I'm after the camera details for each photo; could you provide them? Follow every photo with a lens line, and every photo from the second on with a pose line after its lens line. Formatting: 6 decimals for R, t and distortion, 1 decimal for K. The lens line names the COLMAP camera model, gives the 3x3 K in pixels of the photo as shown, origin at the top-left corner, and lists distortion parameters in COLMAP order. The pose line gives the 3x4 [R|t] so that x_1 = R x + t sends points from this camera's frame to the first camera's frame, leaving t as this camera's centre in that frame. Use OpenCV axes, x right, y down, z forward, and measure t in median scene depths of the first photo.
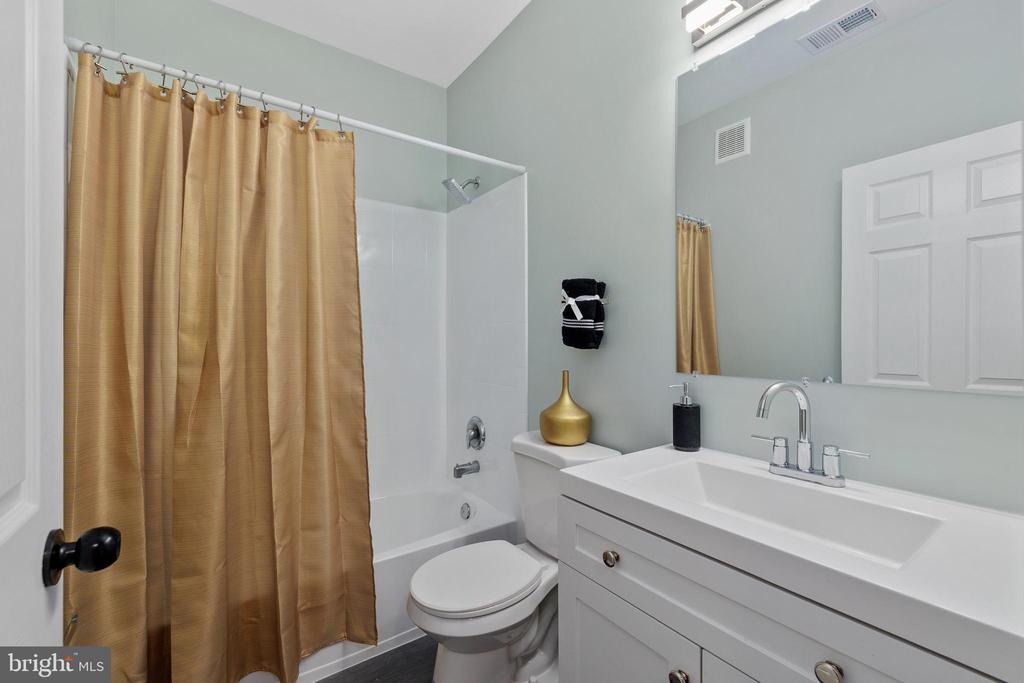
lens RADIAL K [[430.6, 0, 509.6], [0, 430.6, 341.7], [0, 0, 1]] dist [-0.002139, -0.001039]
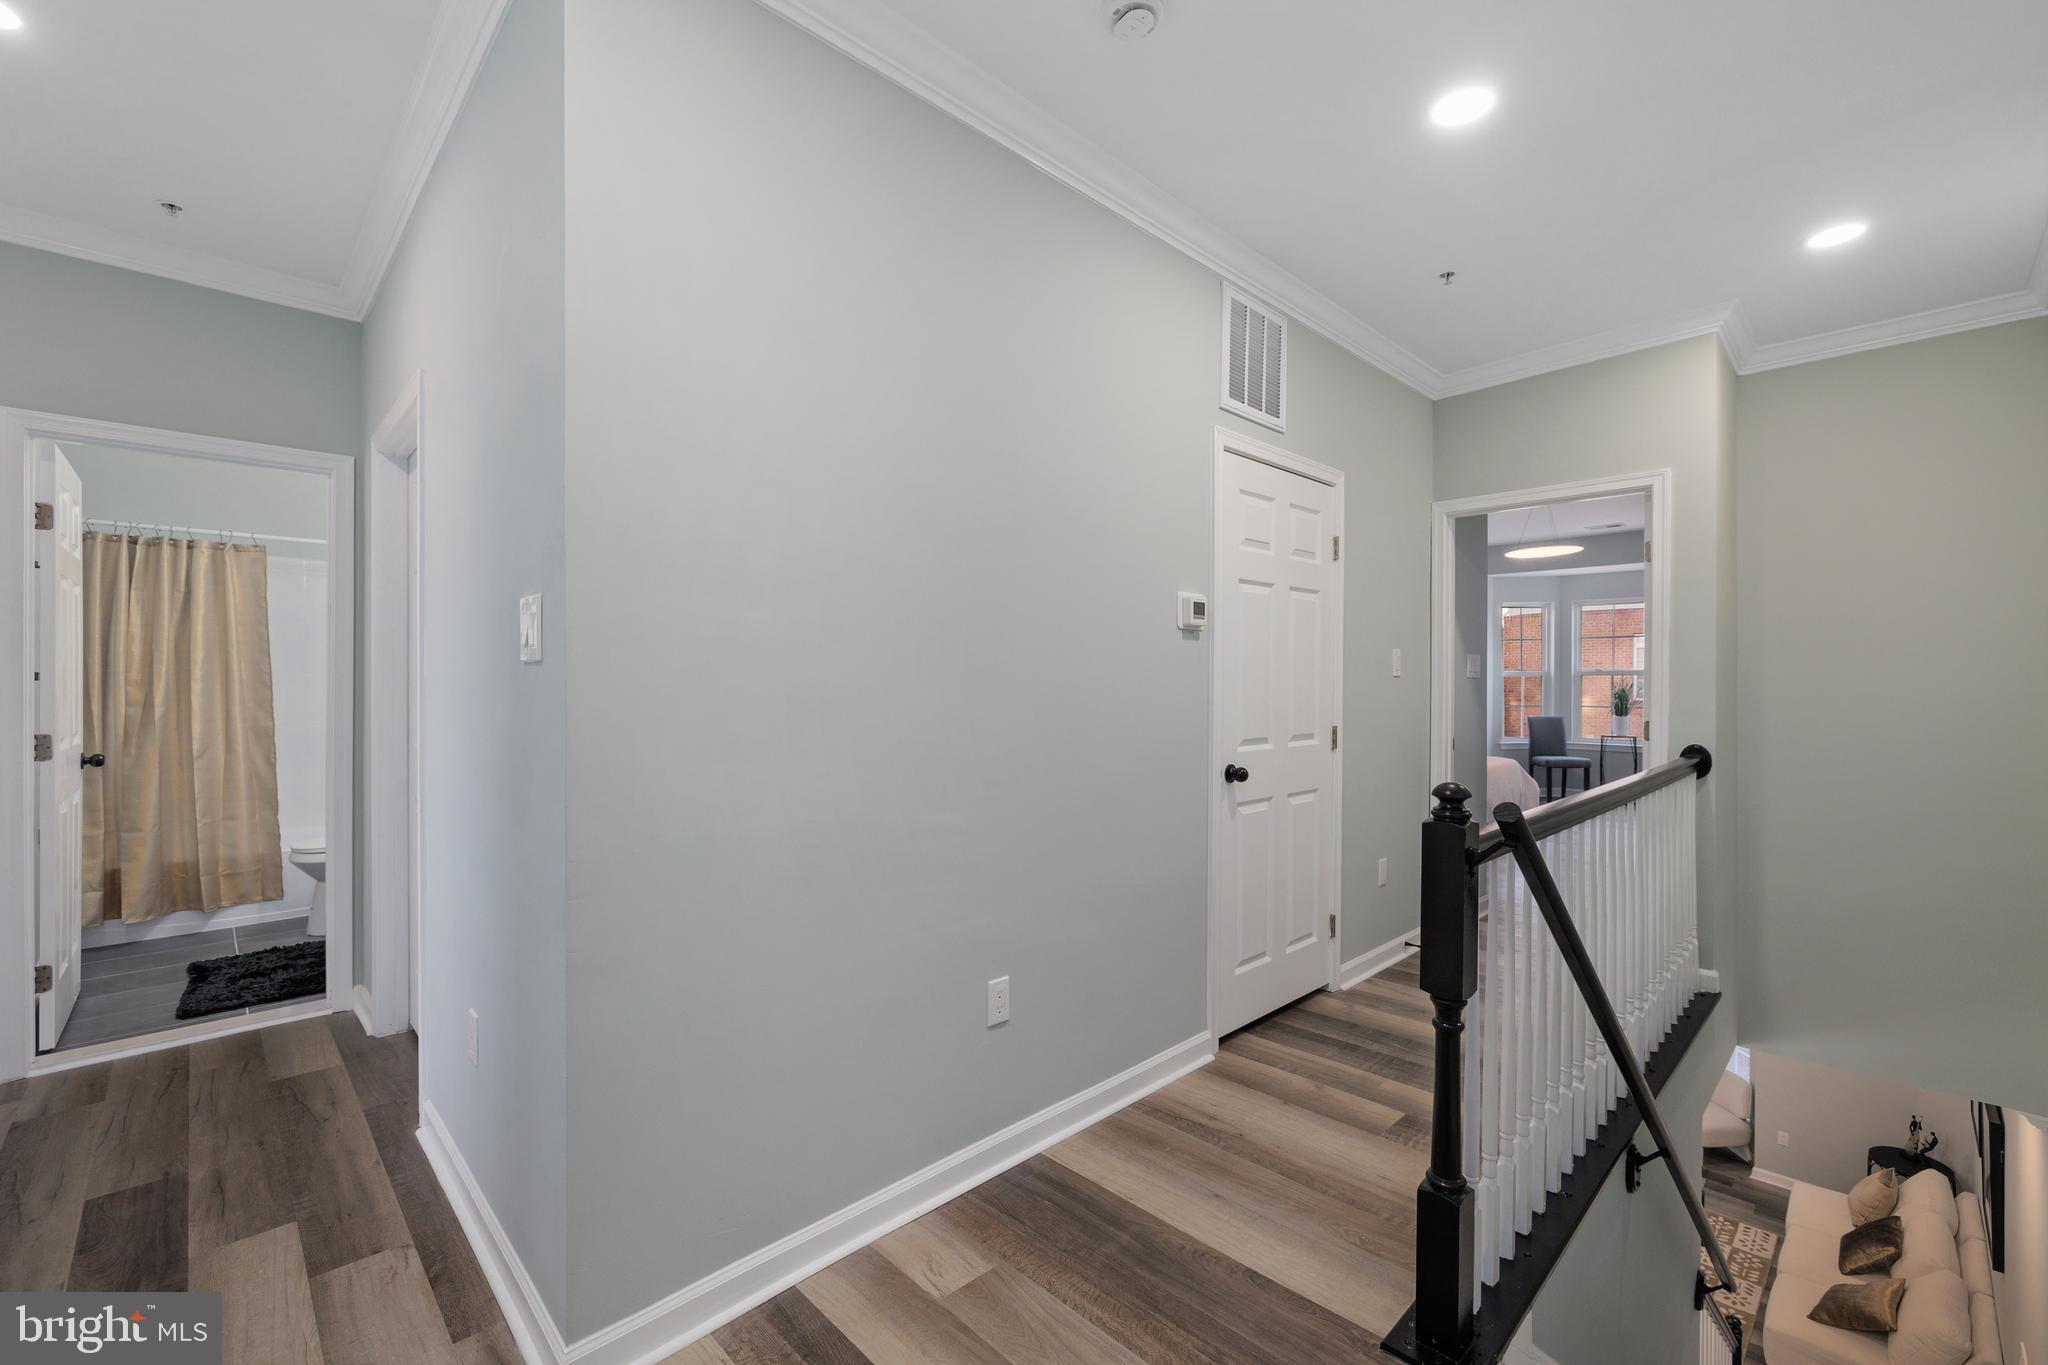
lens RADIAL K [[861.2, 0, 1027.7], [0, 861.2, 680.5], [0, 0, 1]] dist [-0.002139, -0.001039]
pose [[0.988019, 0.002419, 0.154311, 1.847841], [-0.003019, 0.999989, 0.003650, -0.056524], [-0.154300, -0.004072, 0.988016, -2.406811]]
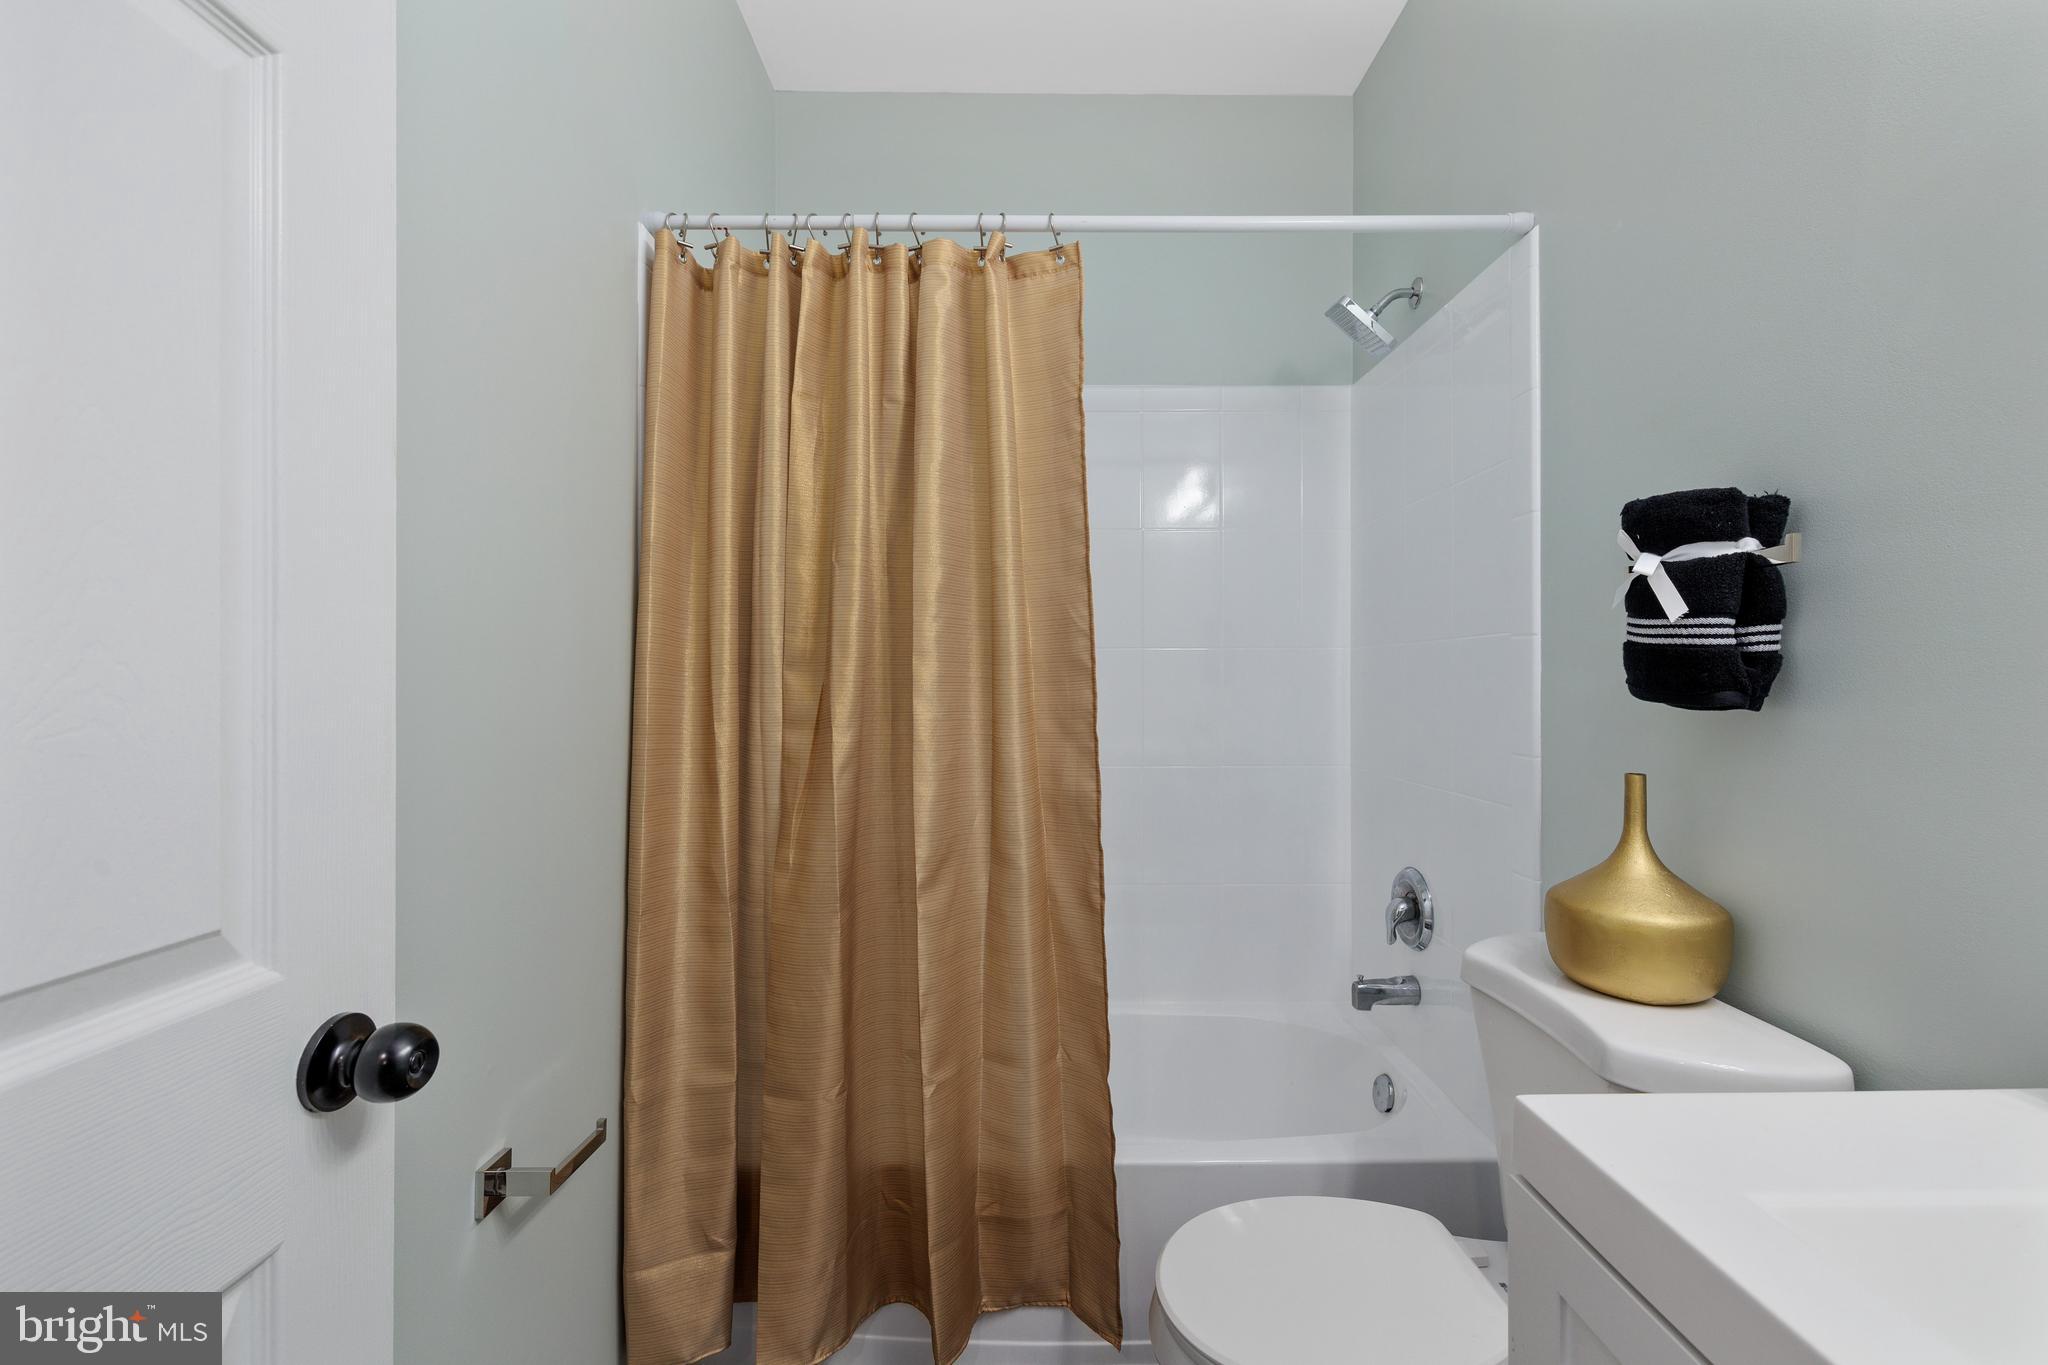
lens RADIAL K [[861.2, 0, 1012.9], [0, 861.2, 678.9], [0, 0, 1]] dist [-0.002139, -0.001039]
pose [[0.823073, 0.000212, -0.567936, 0.124283], [-0.000928, 0.999999, -0.000971, -0.006096], [0.567935, 0.001326, 0.823072, 0.195069]]
